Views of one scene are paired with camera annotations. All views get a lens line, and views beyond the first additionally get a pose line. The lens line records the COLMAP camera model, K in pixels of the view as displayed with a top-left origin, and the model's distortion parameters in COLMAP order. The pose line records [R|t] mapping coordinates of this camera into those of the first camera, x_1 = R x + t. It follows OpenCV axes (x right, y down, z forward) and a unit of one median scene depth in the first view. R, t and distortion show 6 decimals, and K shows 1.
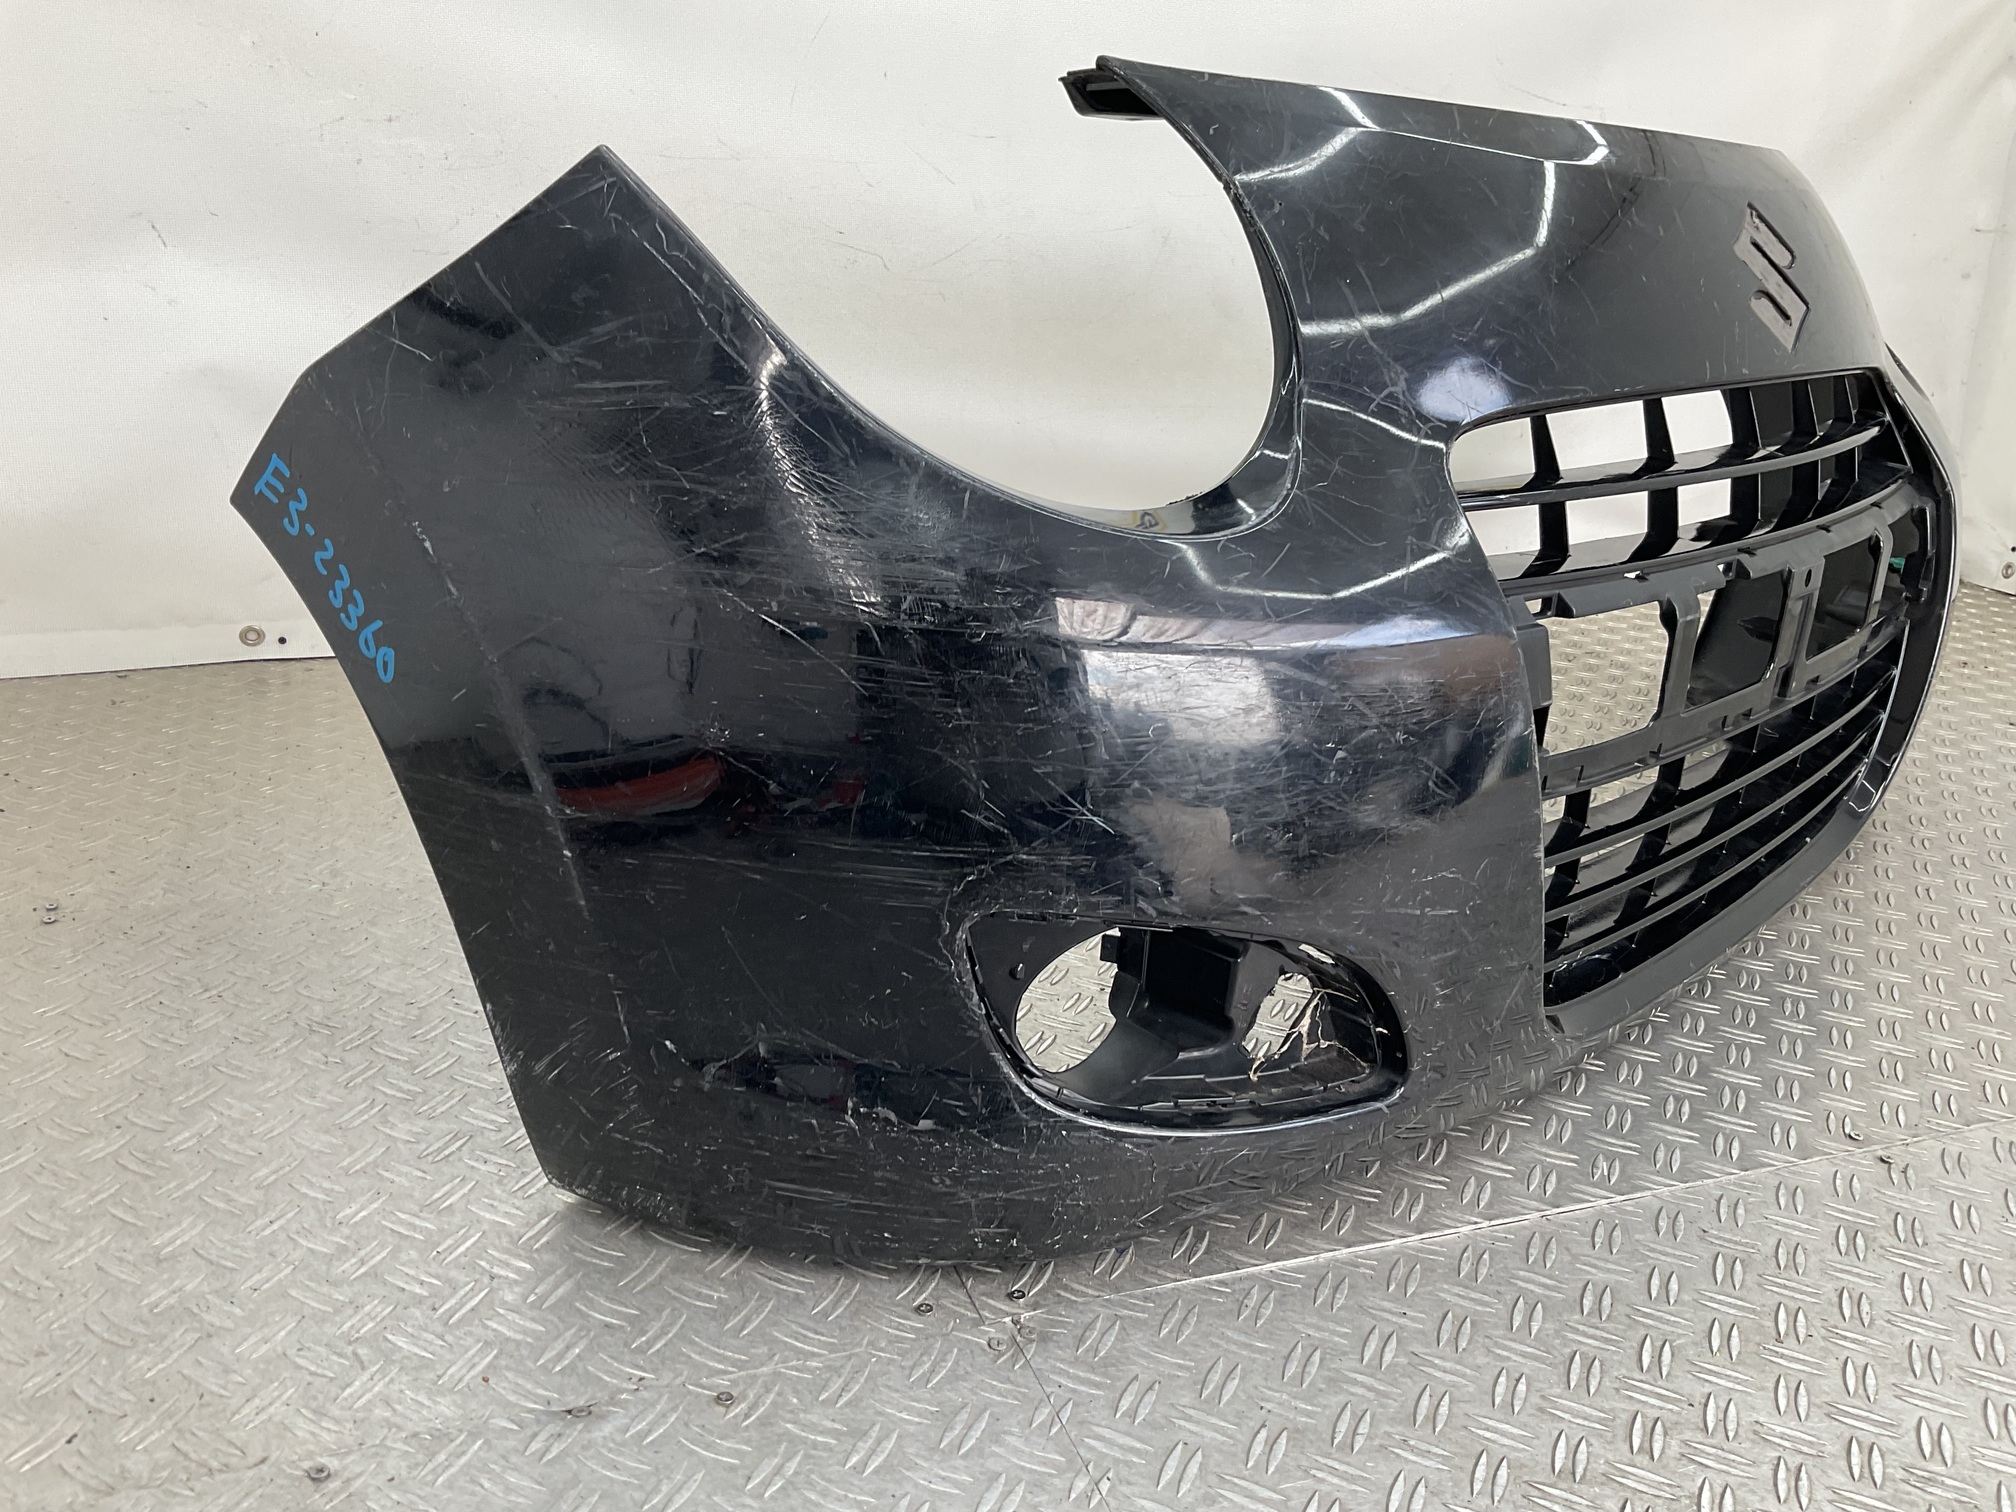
lens RADIAL K [[1664.1, 0, 998.8], [0, 1664.1, 738.8], [0, 0, 1]] dist [0.077896, -0.144772]
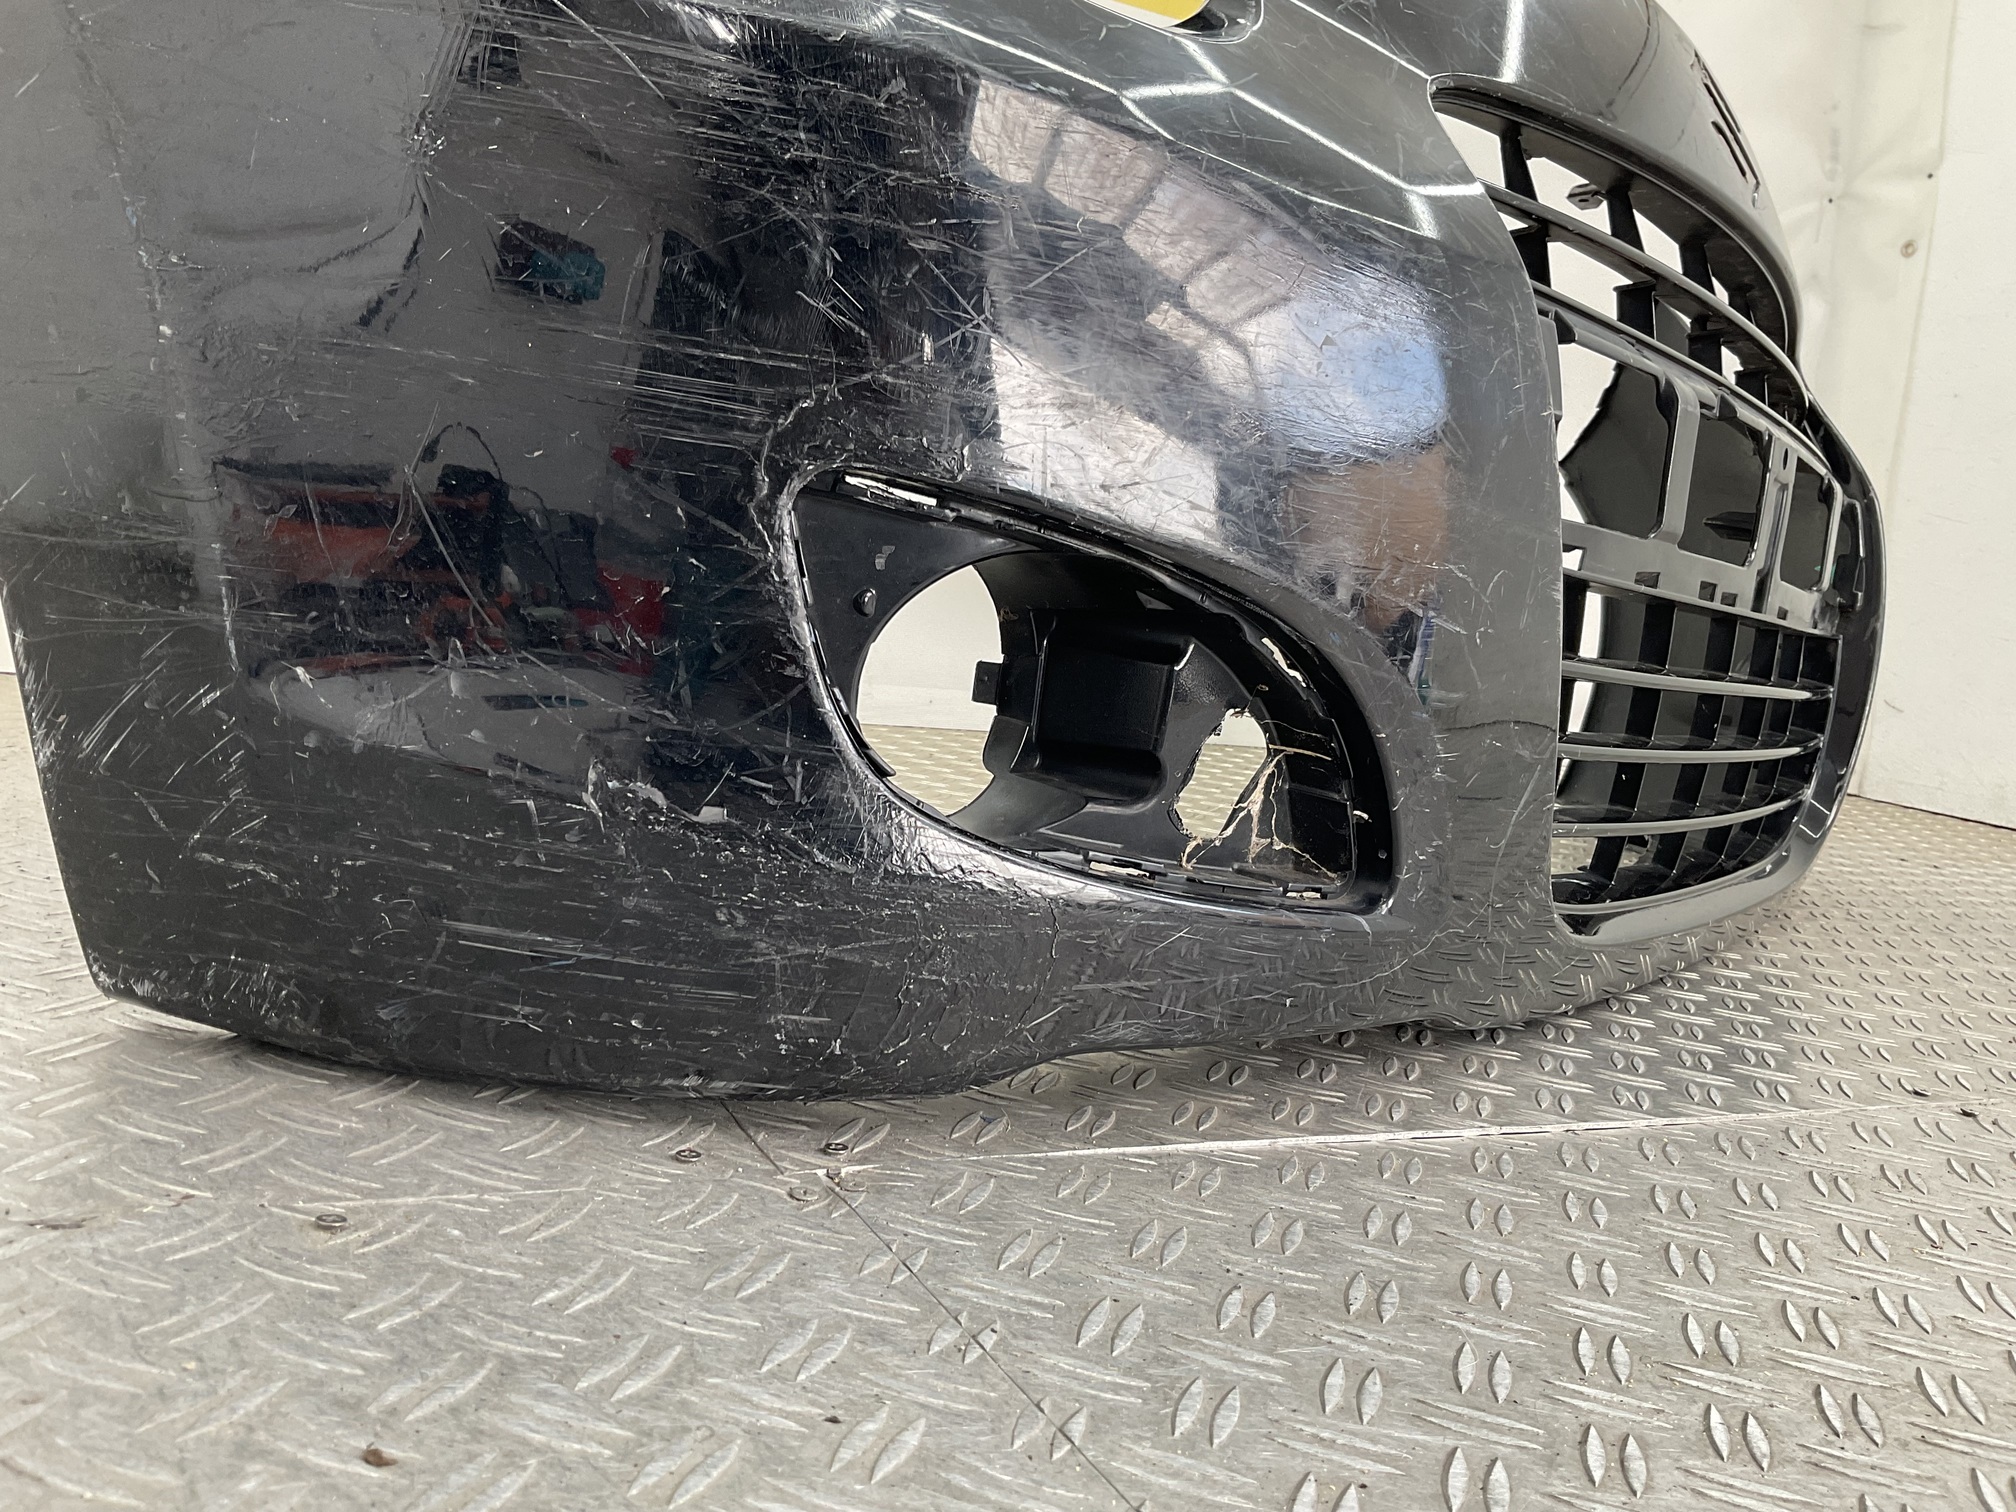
lens RADIAL K [[1664.1, 0, 996.7], [0, 1664.1, 753.5], [0, 0, 1]] dist [0.077896, -0.144772]
pose [[0.991329, 0.052333, 0.120533, -0.013540], [-0.025994, 0.977246, -0.210510, 0.334722], [-0.128806, 0.205551, 0.970133, 0.358165]]
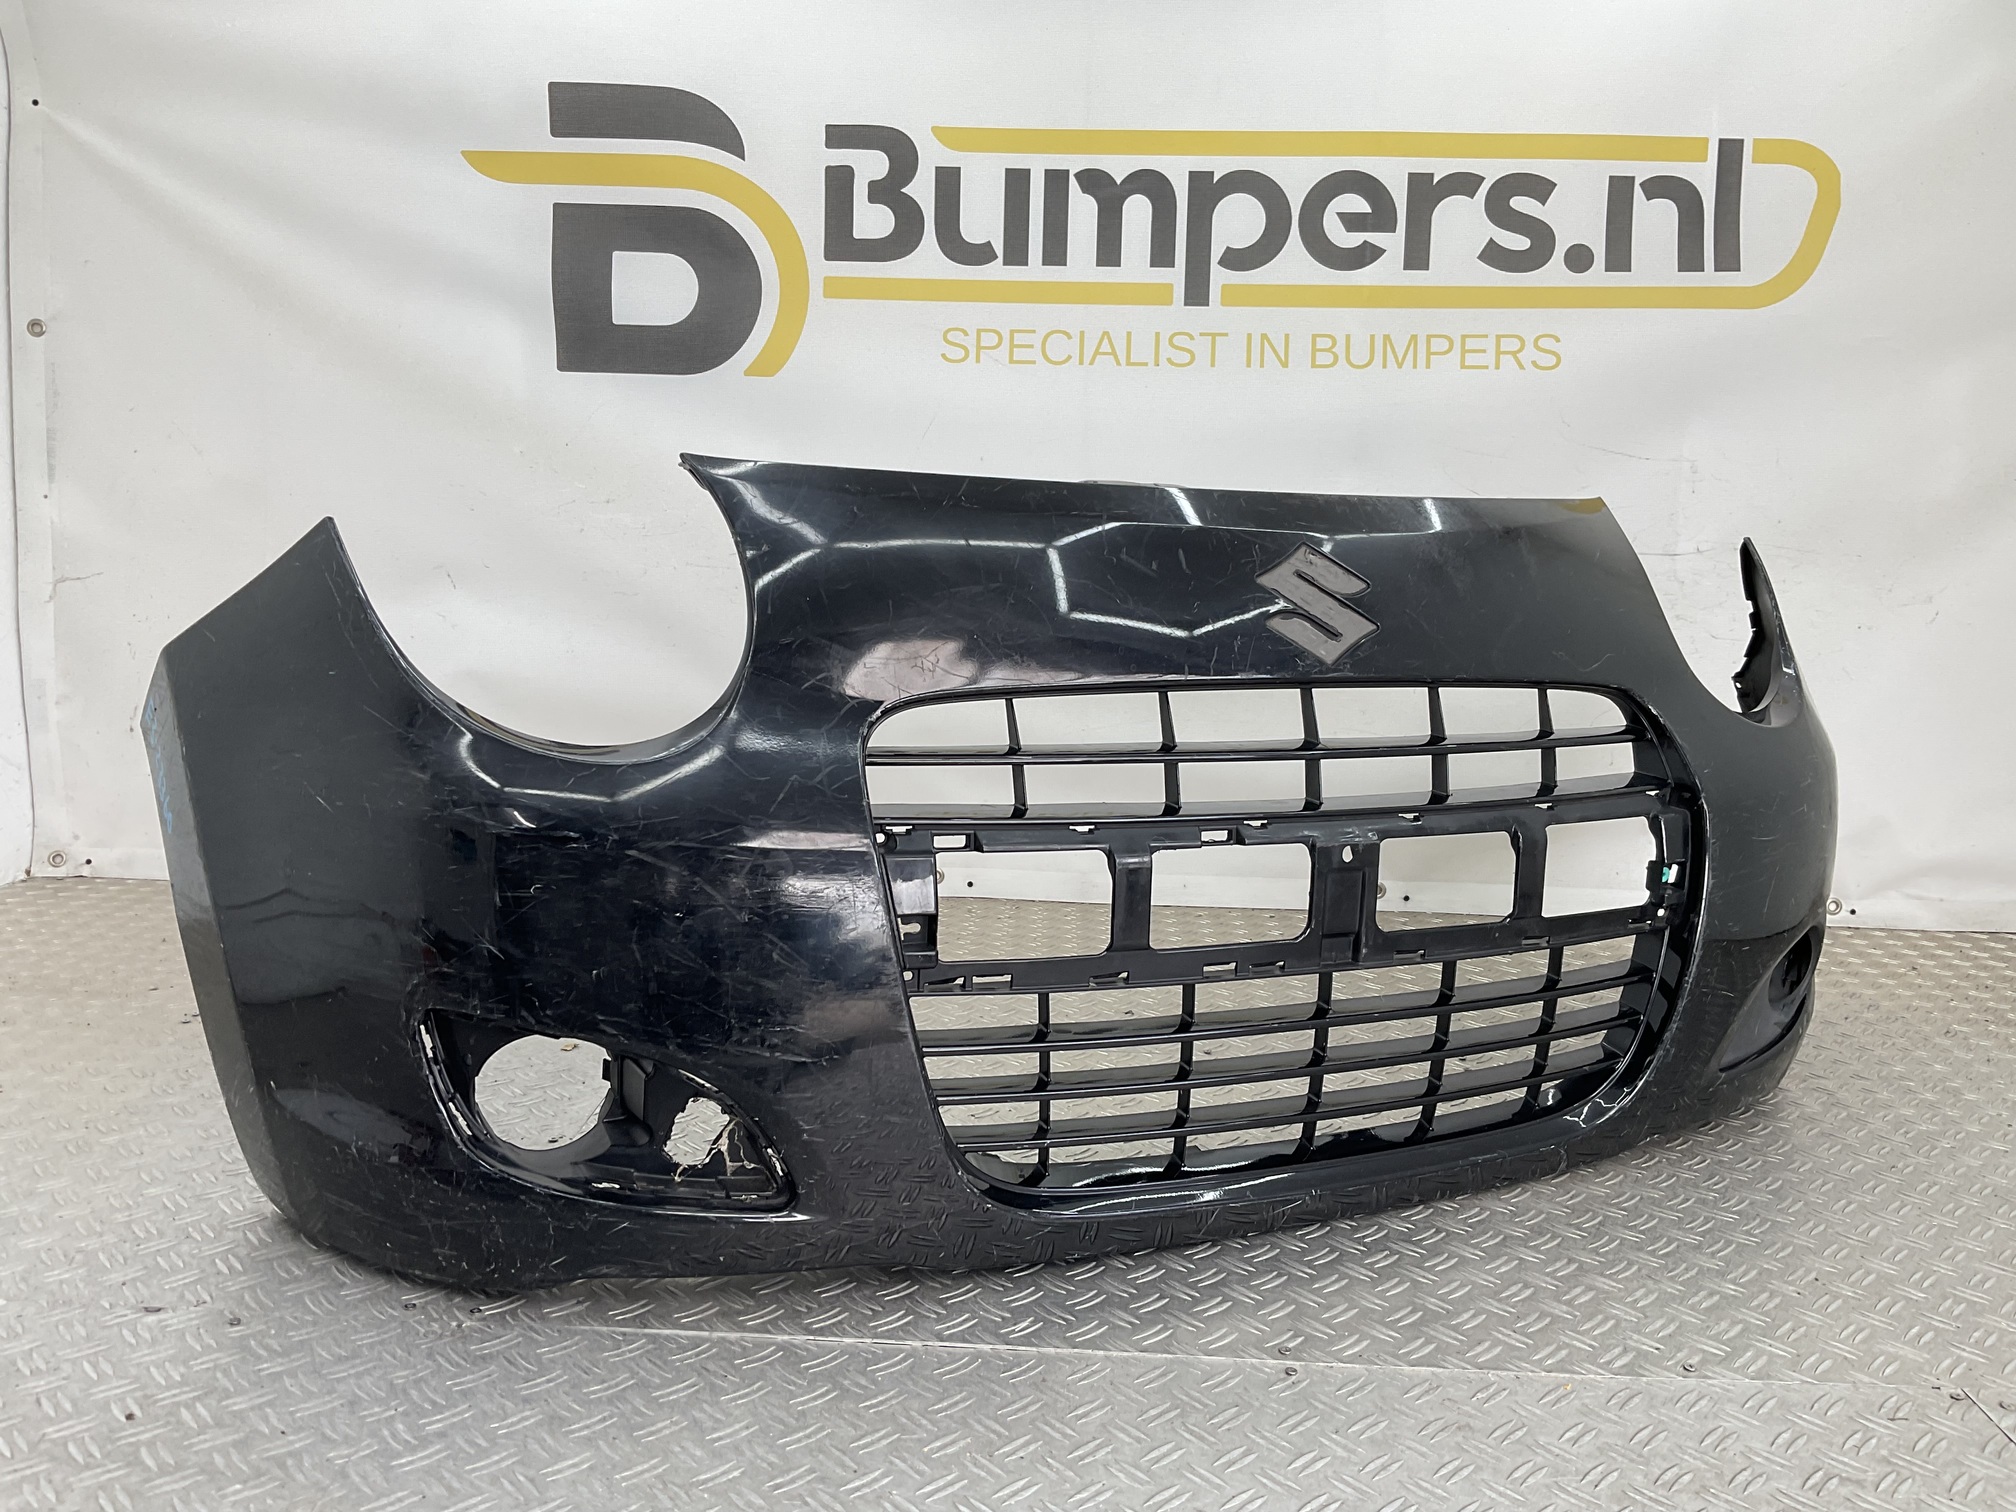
lens RADIAL K [[1664.1, 0, 1012.0], [0, 1664.1, 755.0], [0, 0, 1]] dist [0.077896, -0.144772]
pose [[0.932312, 0.034022, -0.360052, 0.946334], [-0.103925, 0.978778, -0.176615, 0.089272], [0.346402, 0.202079, 0.916062, -0.206125]]
